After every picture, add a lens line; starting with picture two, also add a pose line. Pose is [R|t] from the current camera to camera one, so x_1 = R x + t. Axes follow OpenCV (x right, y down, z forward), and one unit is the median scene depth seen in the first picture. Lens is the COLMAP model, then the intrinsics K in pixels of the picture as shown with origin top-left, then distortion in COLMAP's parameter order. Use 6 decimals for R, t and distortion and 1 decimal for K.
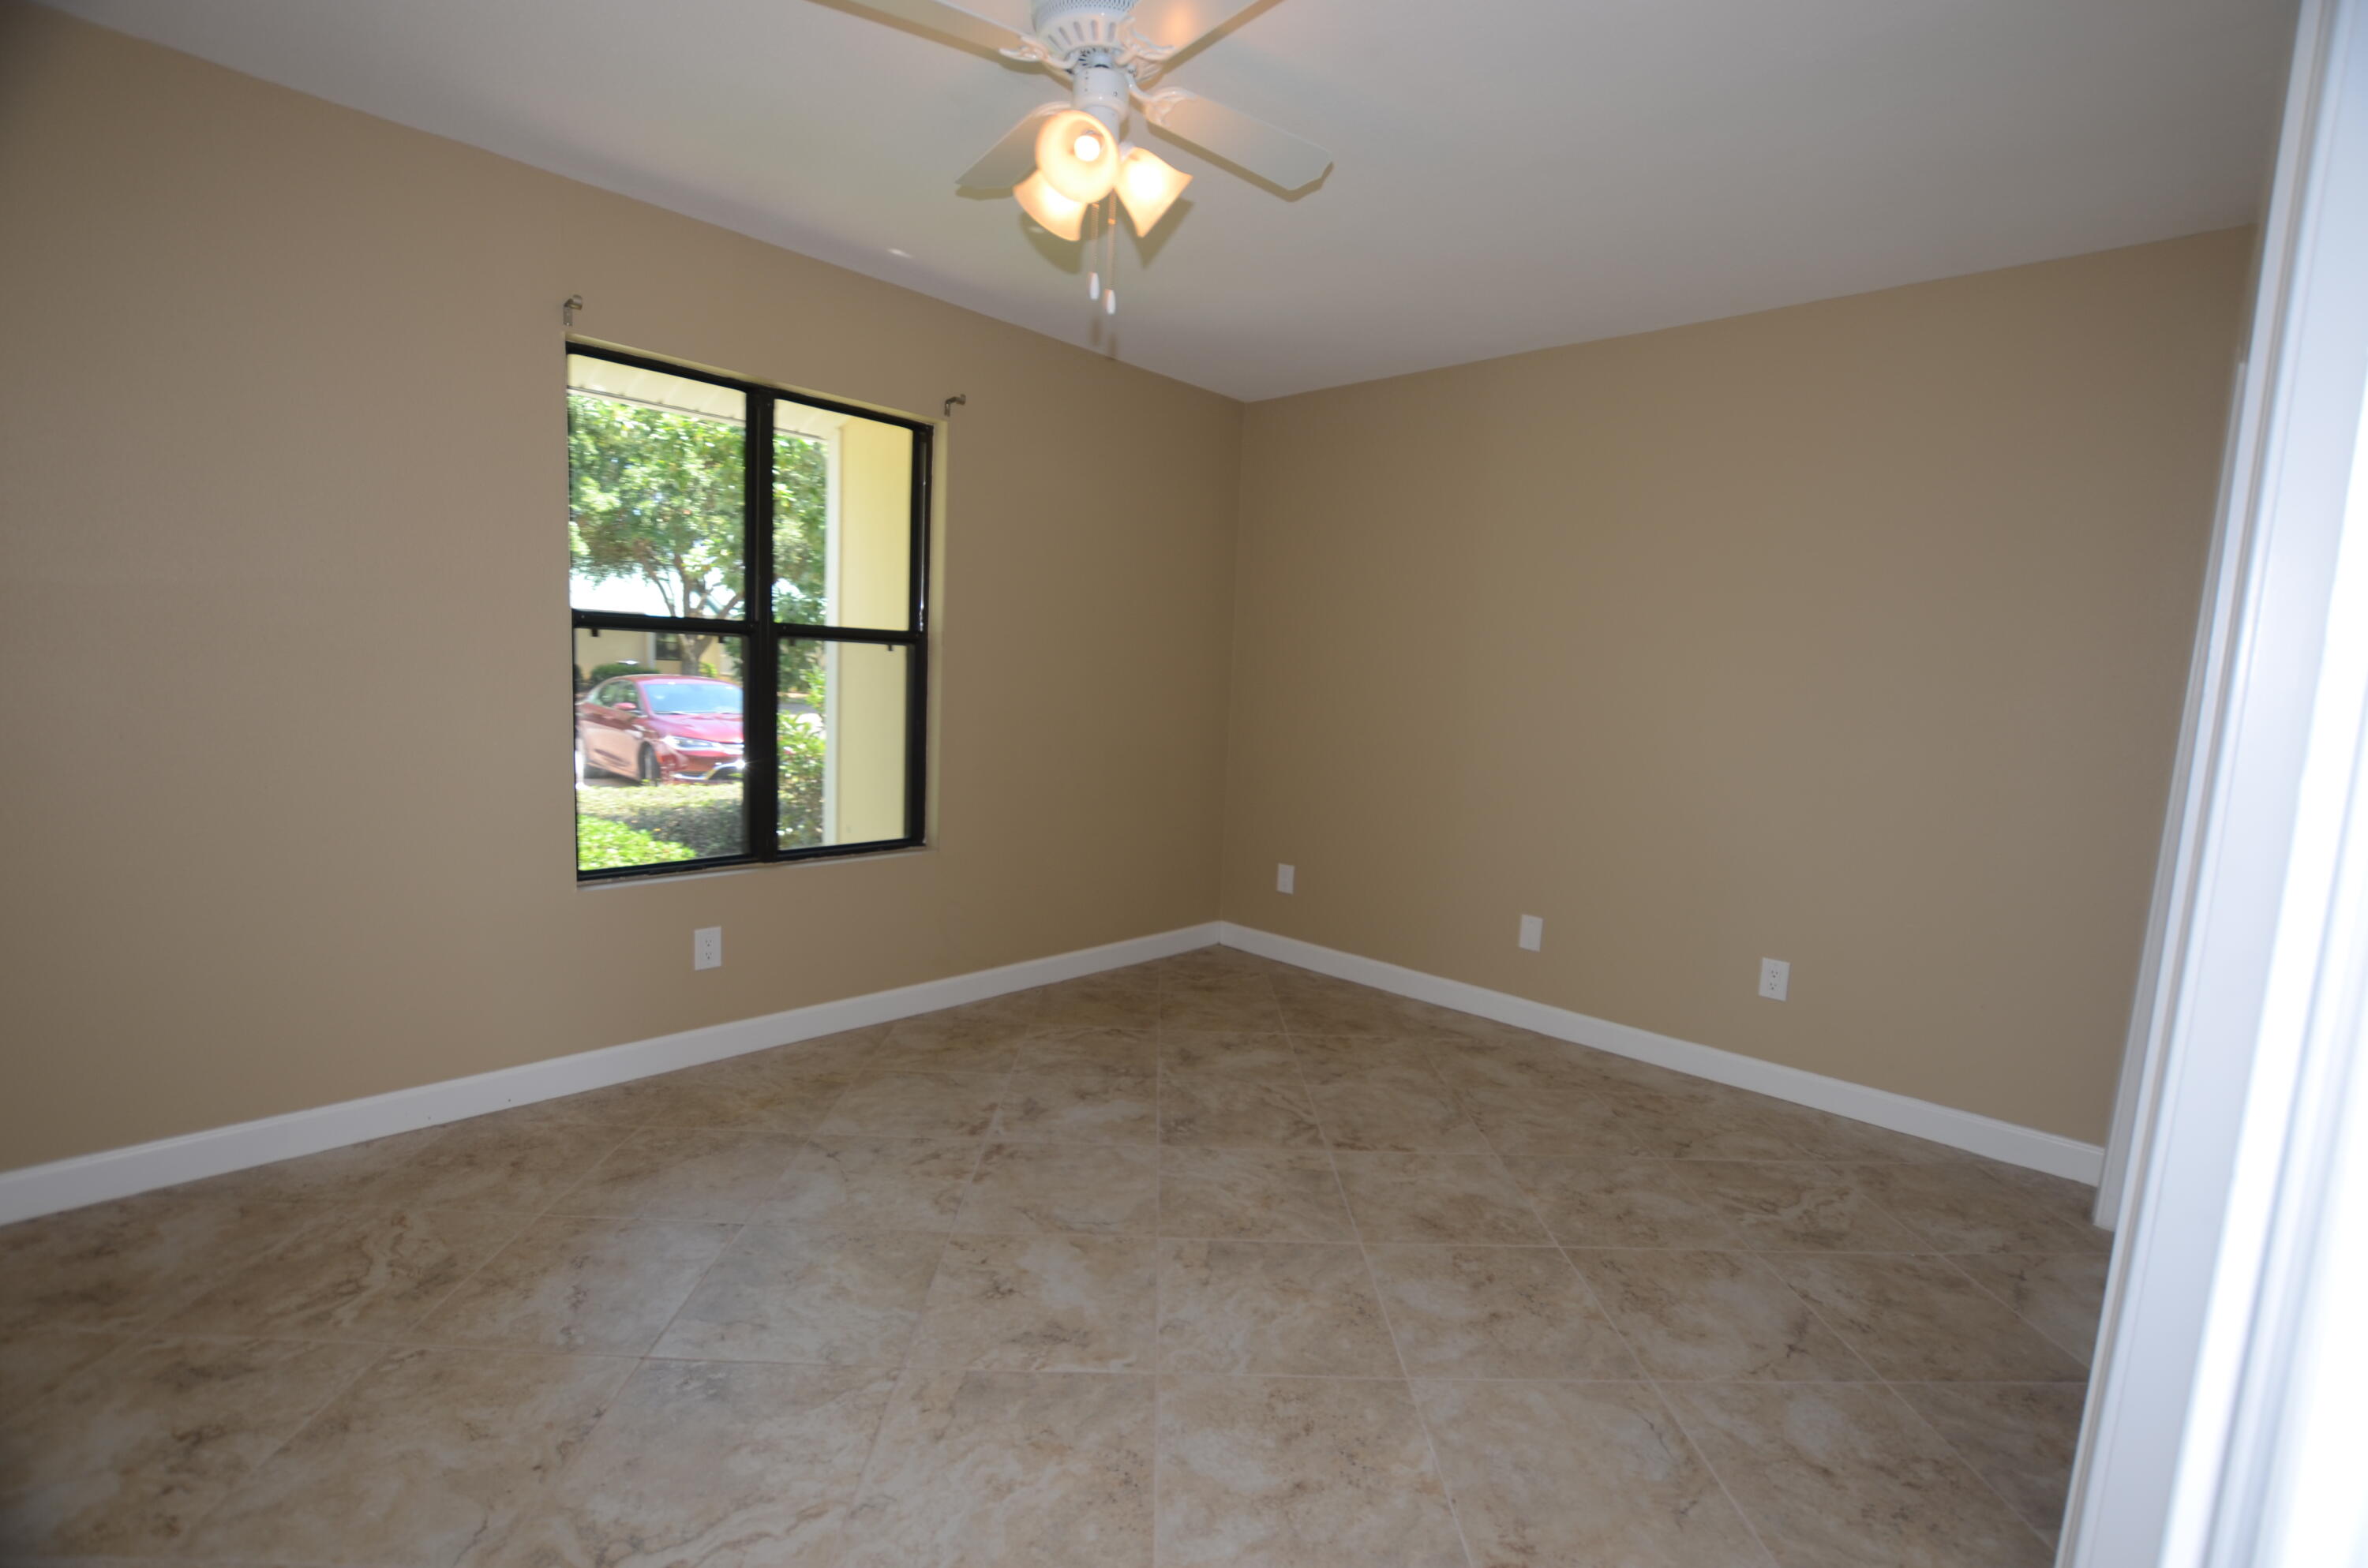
lens RADIAL K [[1037.9, 0, 1185.0], [0, 1037.9, 783.8], [0, 0, 1]] dist [-0.027956, -0.000359]
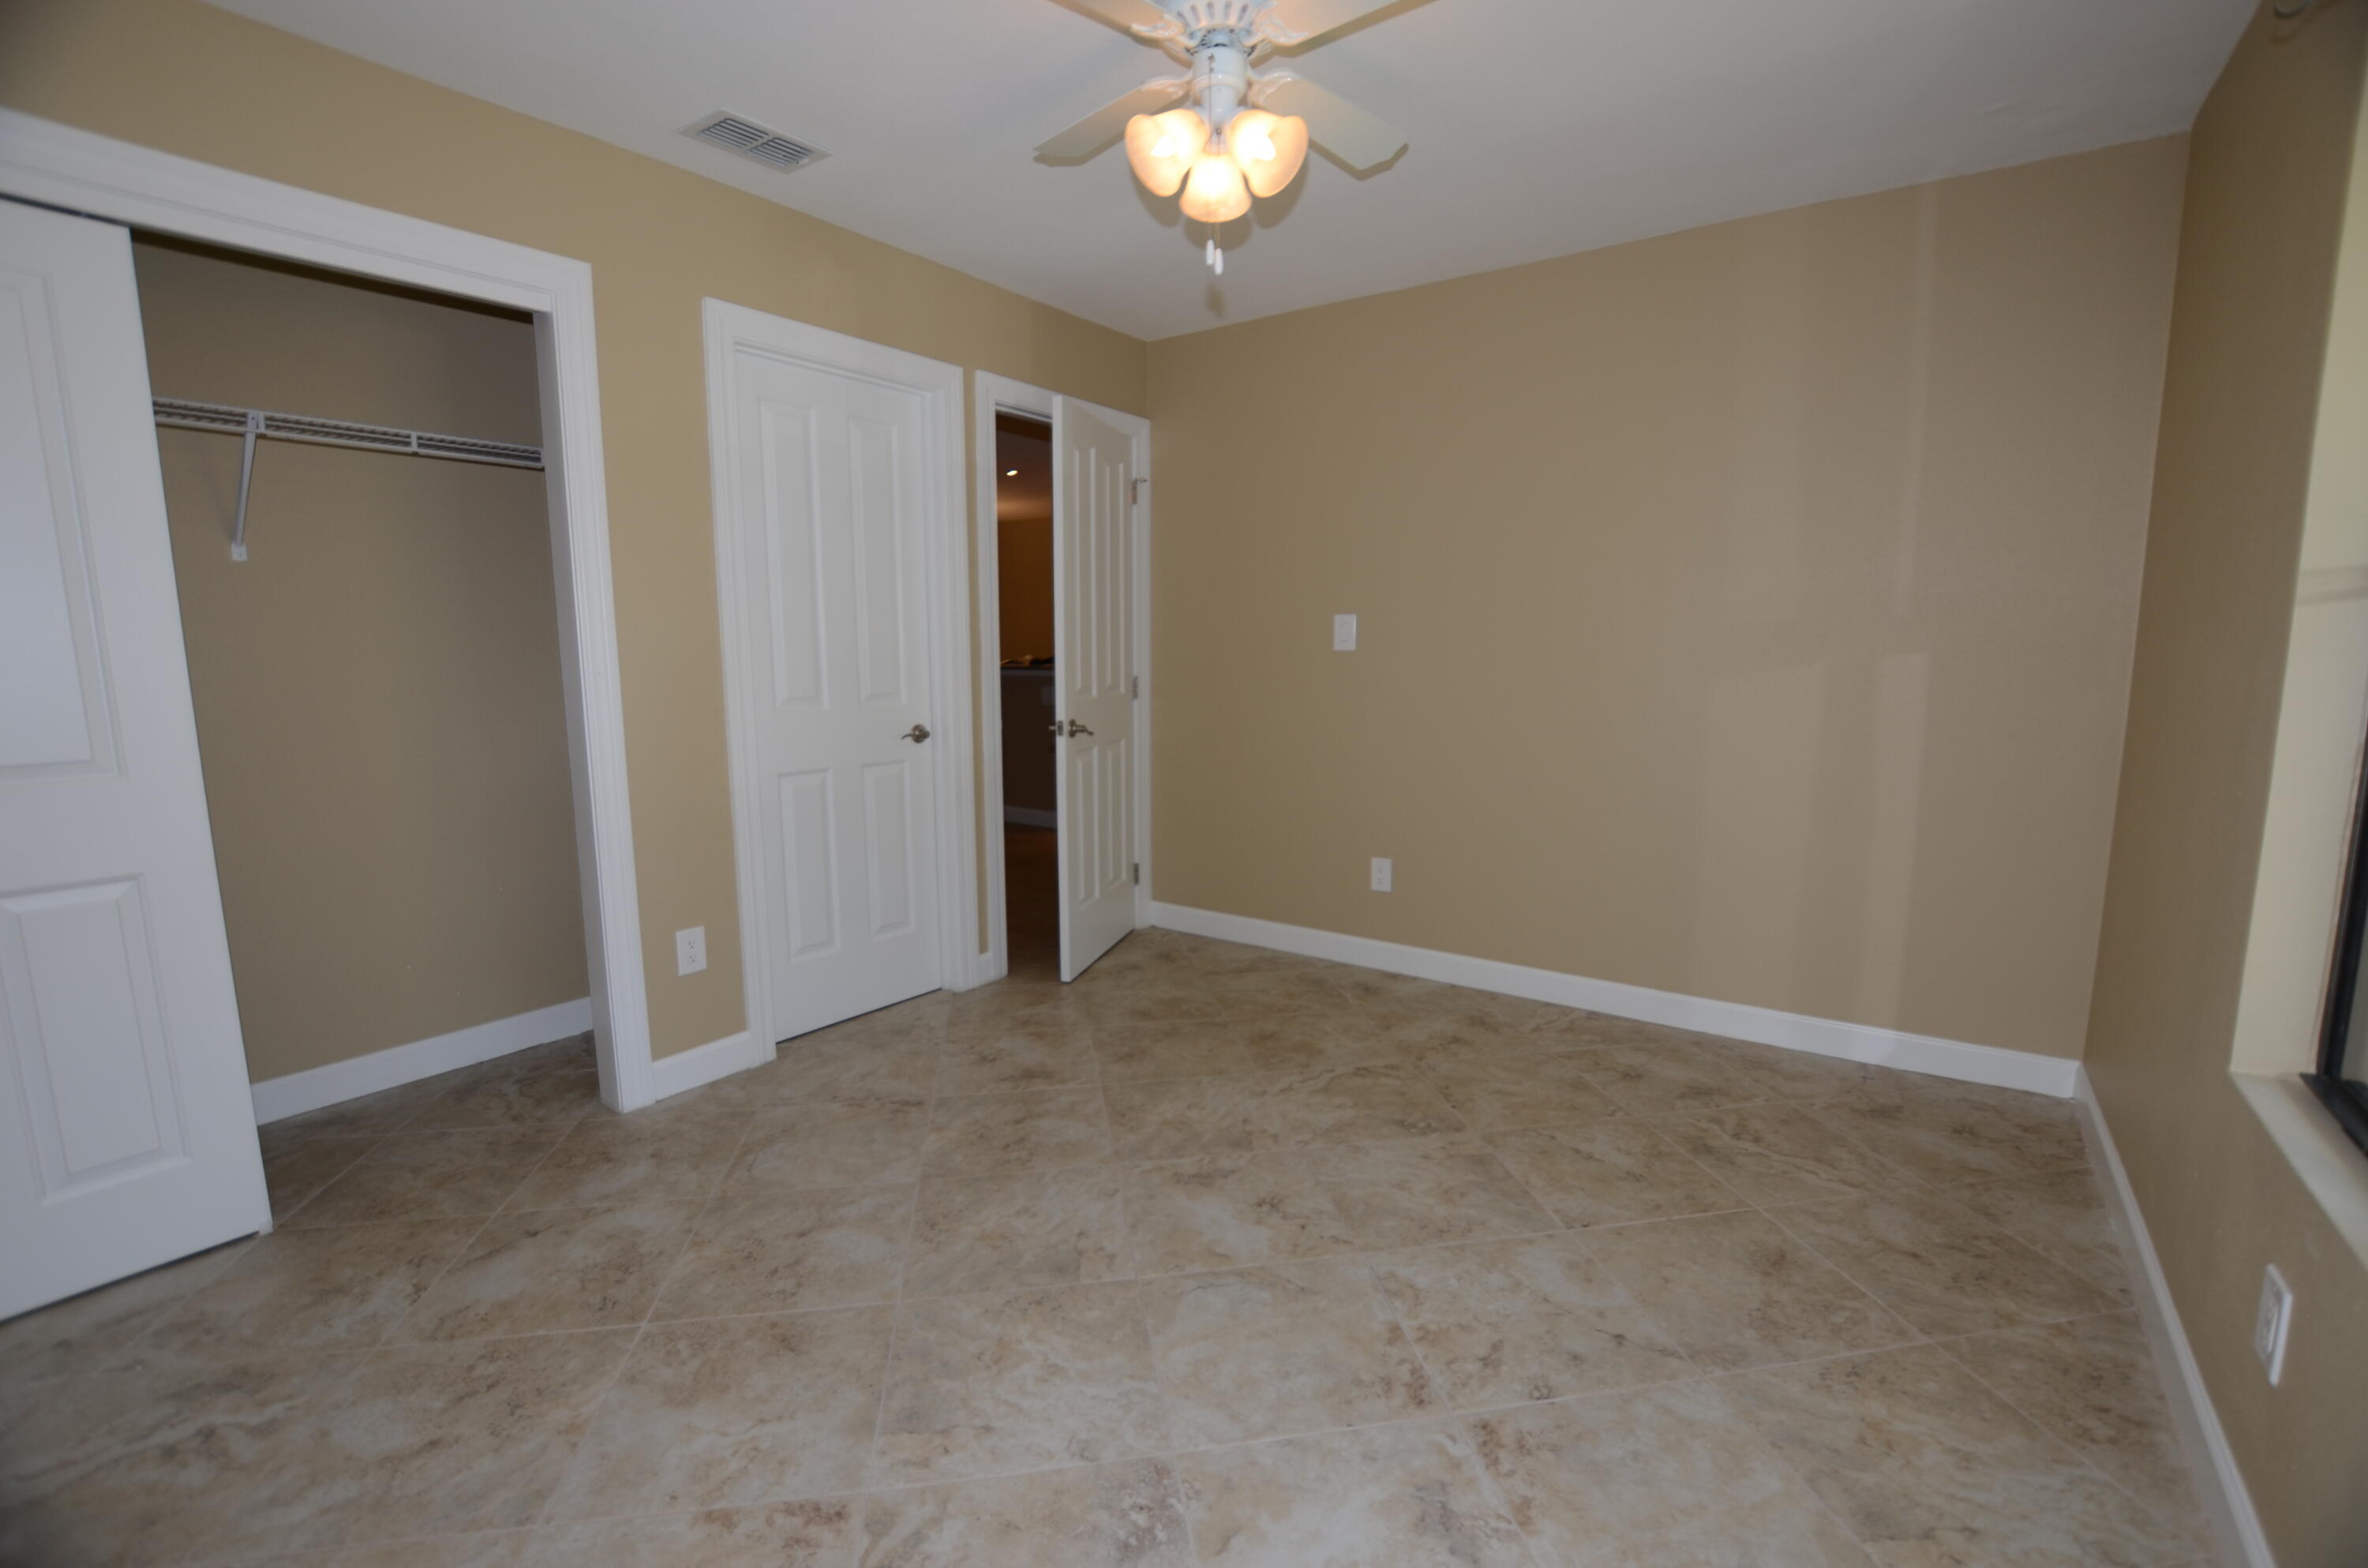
lens RADIAL K [[1037.9, 0, 1183.6], [0, 1037.9, 790.6], [0, 0, 1]] dist [-0.027956, -0.000359]
pose [[-0.989391, -0.022930, -0.143454, 0.068363], [-0.057998, 0.967702, 0.245333, -0.174179], [0.133195, 0.251051, -0.958766, 1.698097]]
